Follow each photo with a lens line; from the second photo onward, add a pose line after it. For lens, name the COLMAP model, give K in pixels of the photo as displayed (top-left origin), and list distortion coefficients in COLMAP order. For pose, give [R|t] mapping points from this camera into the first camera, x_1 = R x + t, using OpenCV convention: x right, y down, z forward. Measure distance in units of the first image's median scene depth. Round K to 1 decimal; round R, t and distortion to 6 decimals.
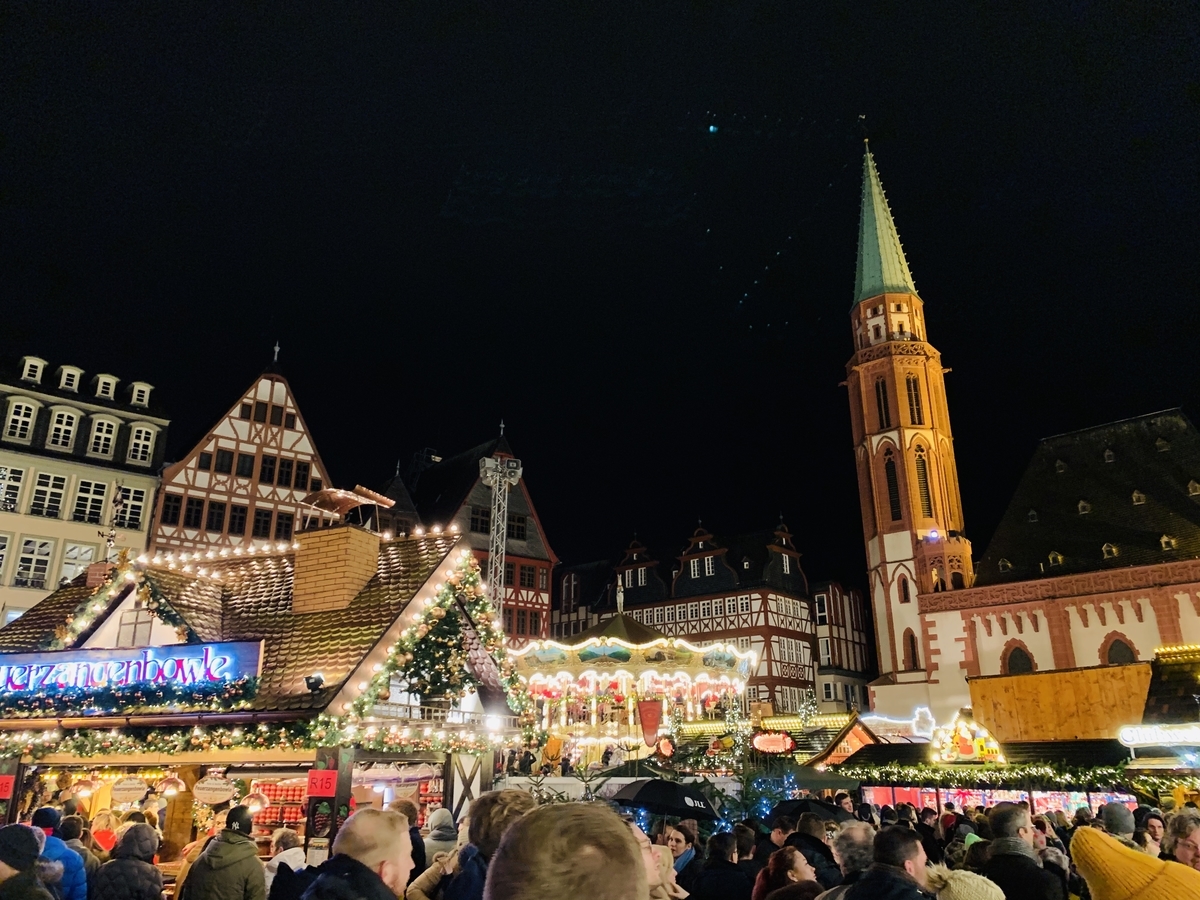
lens RADIAL K [[899.4, 0, 600.0], [0, 899.4, 448.2], [0, 0, 1]] dist [-0.003011, -0.001245]
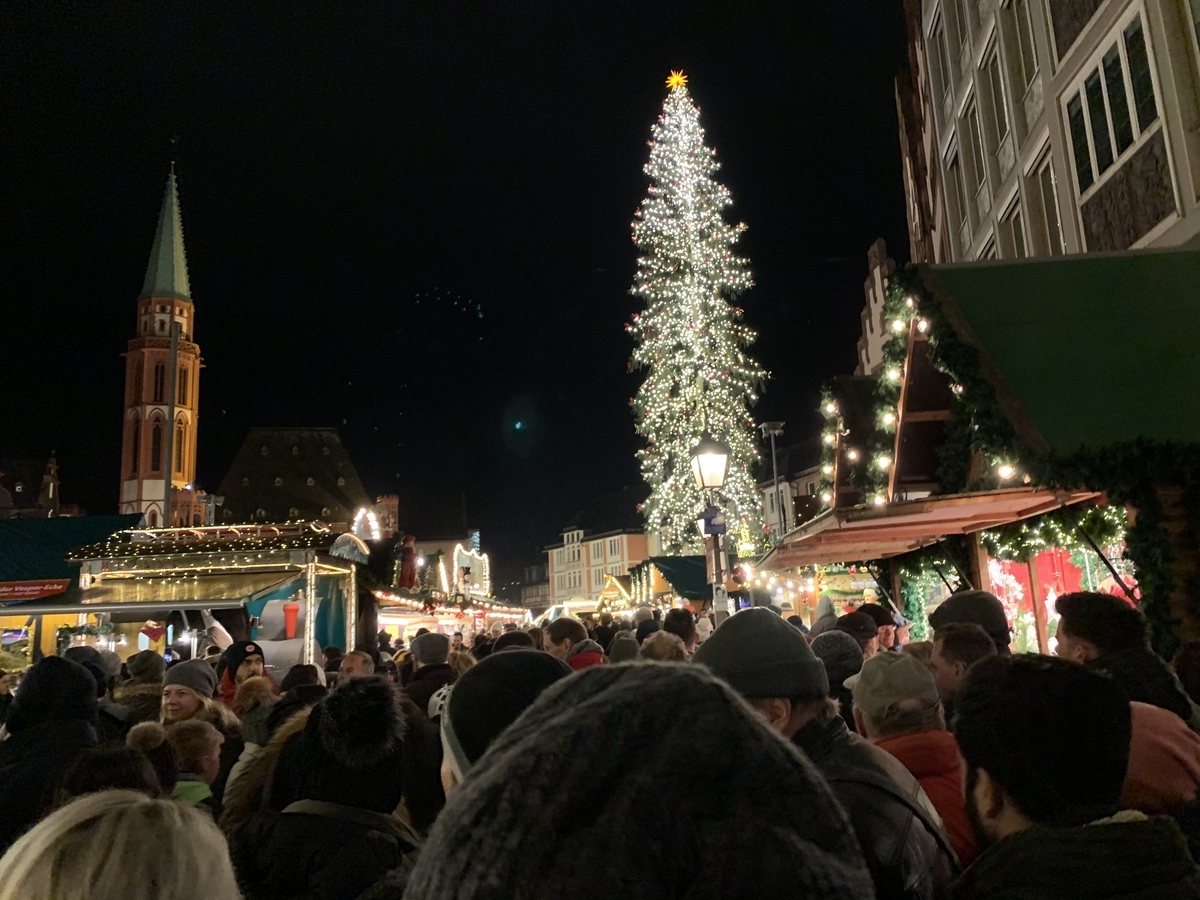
lens RADIAL K [[899.4, 0, 600.2], [0, 899.4, 449.0], [0, 0, 1]] dist [-0.003011, -0.001245]
pose [[0.495520, 0.138098, 0.857548, -0.502259], [-0.243382, 0.969806, -0.015541, -0.093931], [-0.833802, -0.201011, 0.514168, -0.261208]]
